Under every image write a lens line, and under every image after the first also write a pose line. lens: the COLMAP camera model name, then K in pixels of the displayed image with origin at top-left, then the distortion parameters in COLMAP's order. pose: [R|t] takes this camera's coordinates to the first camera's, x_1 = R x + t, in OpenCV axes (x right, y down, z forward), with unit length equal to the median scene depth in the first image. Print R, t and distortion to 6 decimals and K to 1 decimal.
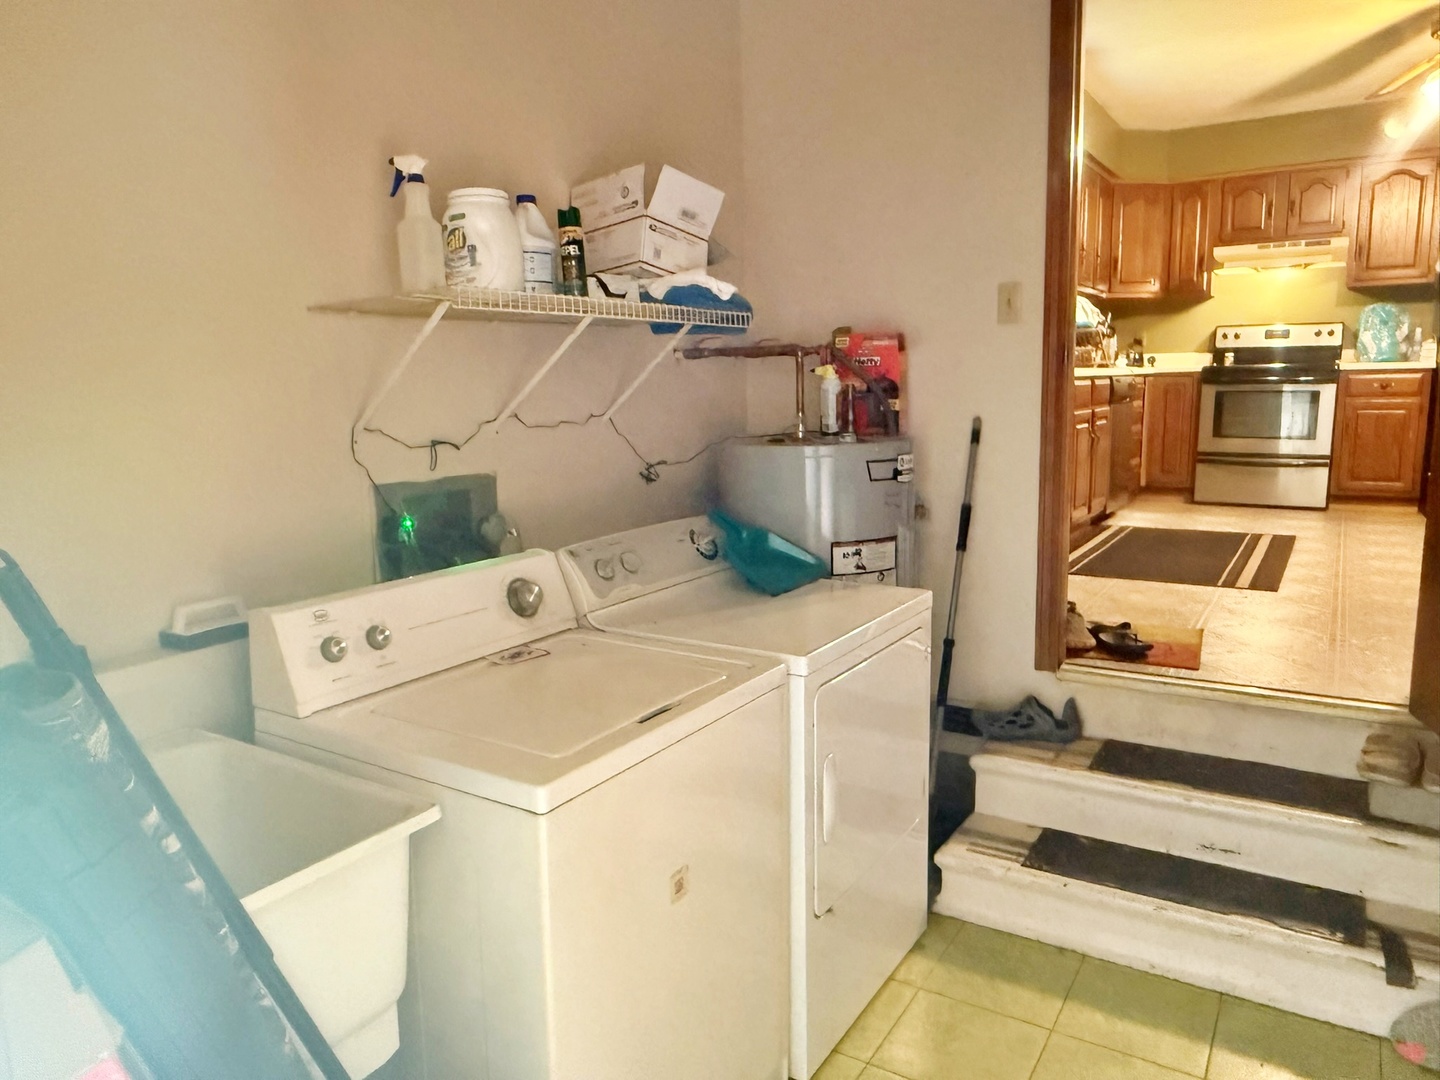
lens RADIAL K [[1001.1, 0, 702.5], [0, 1001.1, 536.9], [0, 0, 1]] dist [0.003746, 0.006851]
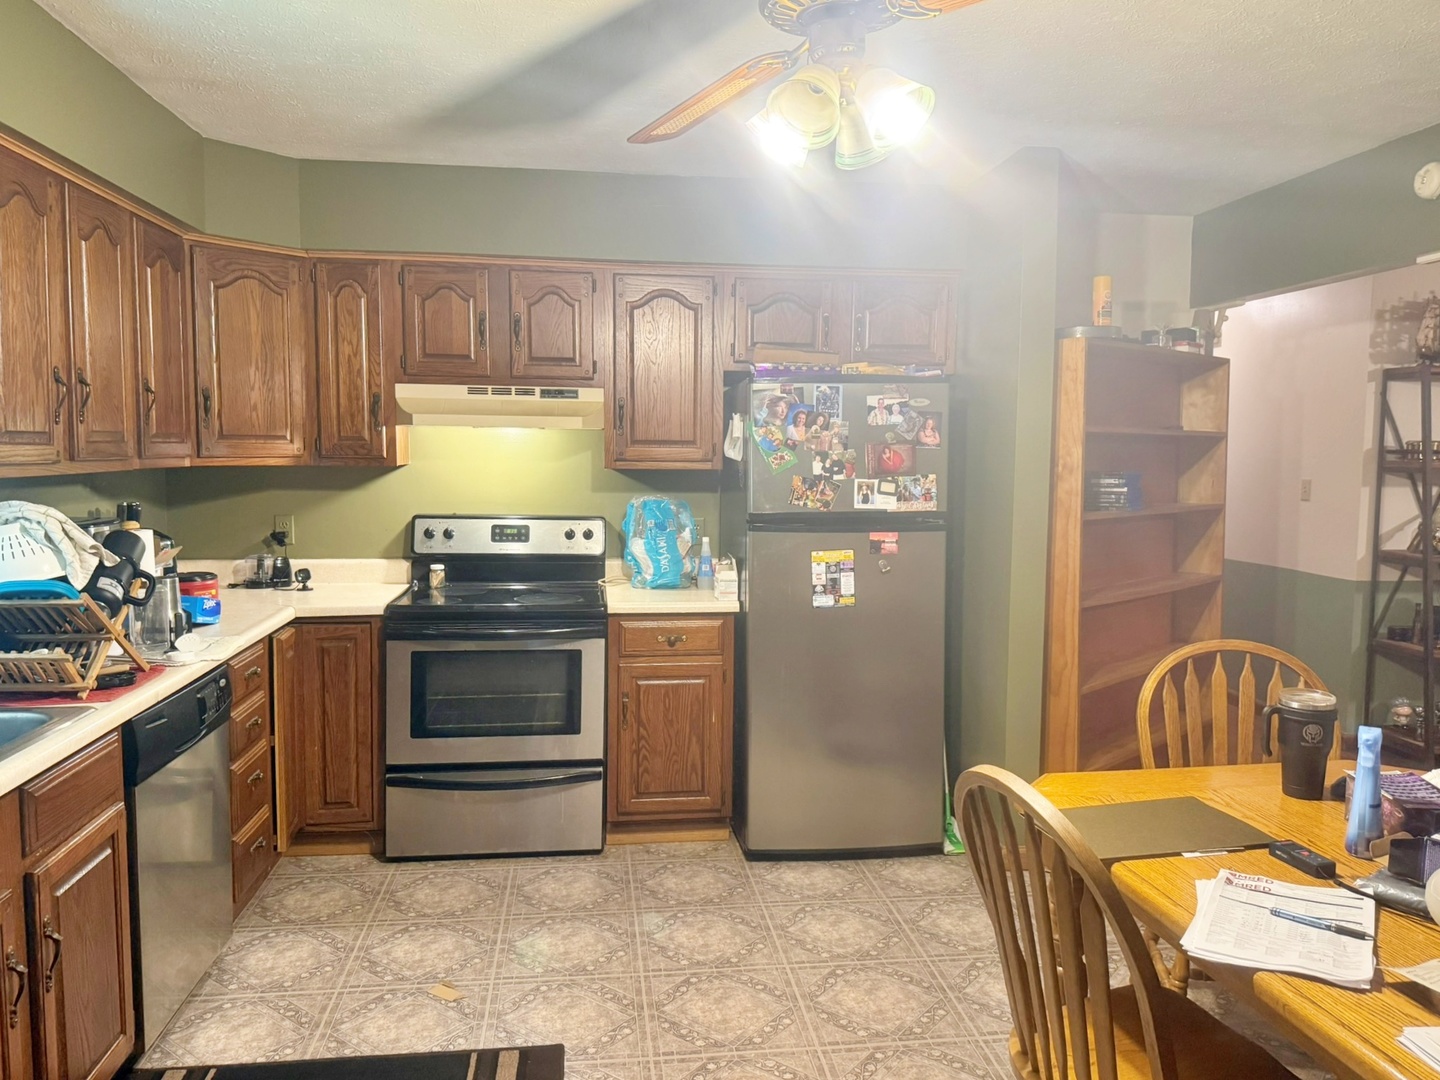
lens RADIAL K [[1021.6, 0, 716.6], [0, 1021.6, 502.8], [0, 0, 1]] dist [0.137277, -0.152776]
pose [[0.764666, -0.016717, 0.644210, 0.283487], [0.080024, 0.994389, -0.069183, -0.173440], [-0.639439, 0.104454, 0.761713, 0.471205]]
